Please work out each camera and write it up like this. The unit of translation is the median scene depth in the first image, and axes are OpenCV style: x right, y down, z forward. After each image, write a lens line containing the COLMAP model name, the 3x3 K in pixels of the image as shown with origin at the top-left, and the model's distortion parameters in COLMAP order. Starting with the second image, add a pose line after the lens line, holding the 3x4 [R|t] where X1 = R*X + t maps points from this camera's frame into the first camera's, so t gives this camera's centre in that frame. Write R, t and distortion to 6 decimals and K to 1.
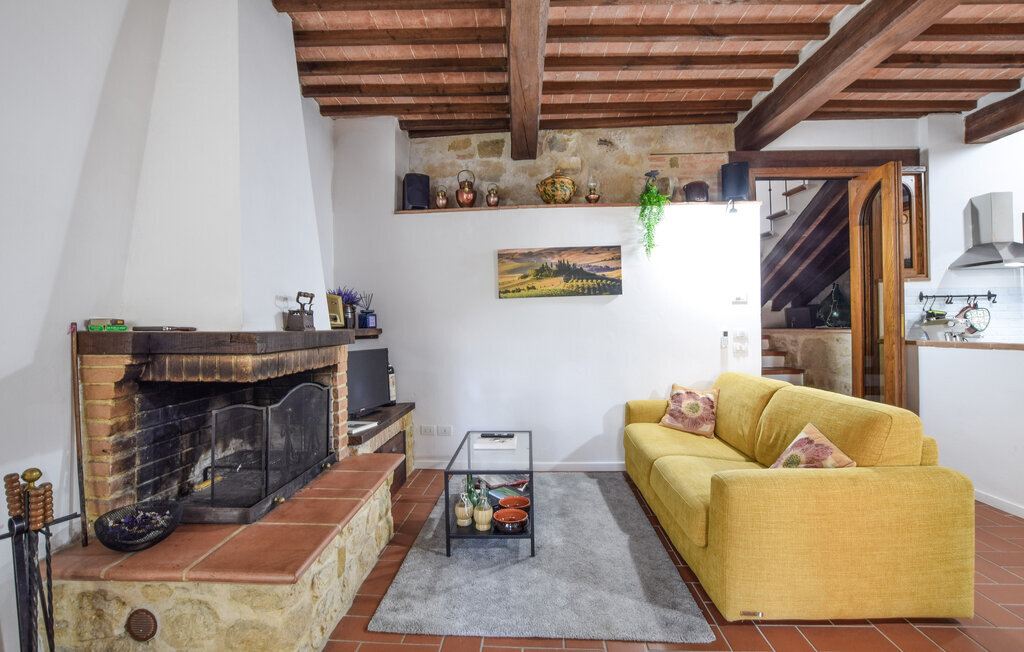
lens RADIAL K [[456.6, 0, 517.6], [0, 456.6, 322.6], [0, 0, 1]] dist [-0.009326, 0.000392]
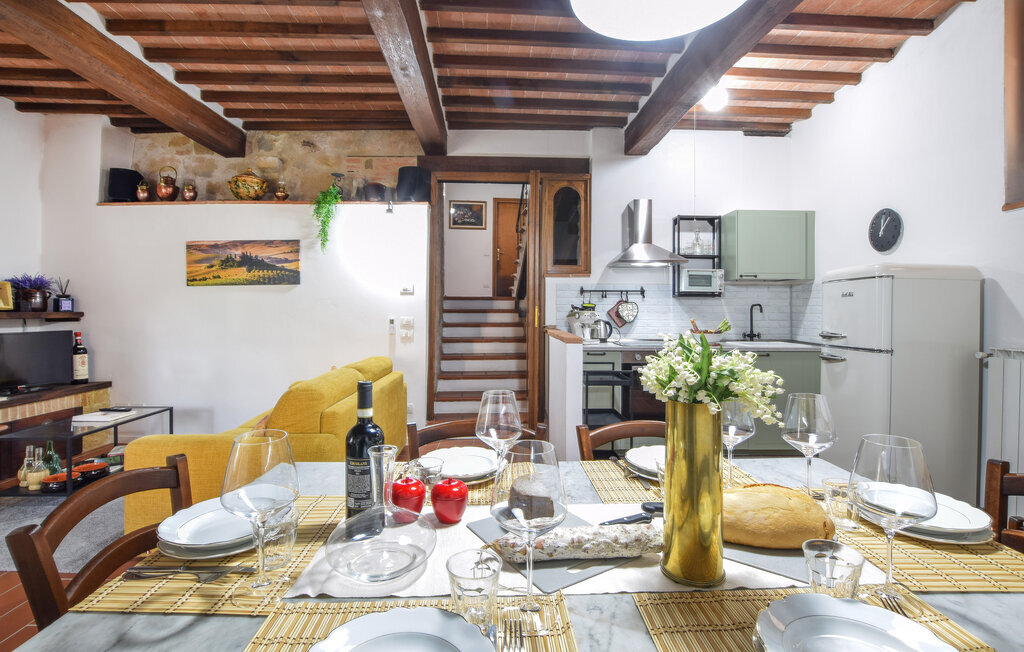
lens RADIAL K [[456.6, 0, 503.3], [0, 456.6, 311.3], [0, 0, 1]] dist [-0.009326, 0.000392]
pose [[0.998615, 0.015869, 0.050154, 0.660774], [-0.016434, 0.999806, 0.010875, -0.016824], [-0.049972, -0.011684, 0.998682, -0.121659]]
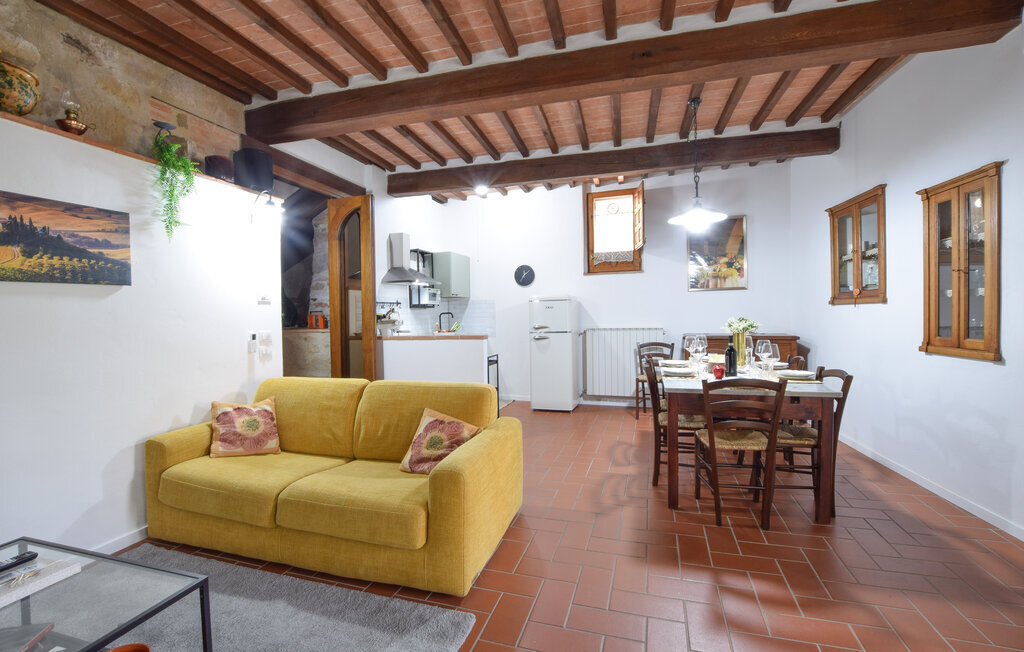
lens RADIAL K [[456.6, 0, 491.8], [0, 456.6, 319.0], [0, 0, 1]] dist [-0.009326, 0.000392]
pose [[0.287622, -0.002984, 0.957739, -0.265553], [0.008354, 0.999965, 0.000607, -0.007287], [-0.957708, 0.007827, 0.287637, 0.285257]]
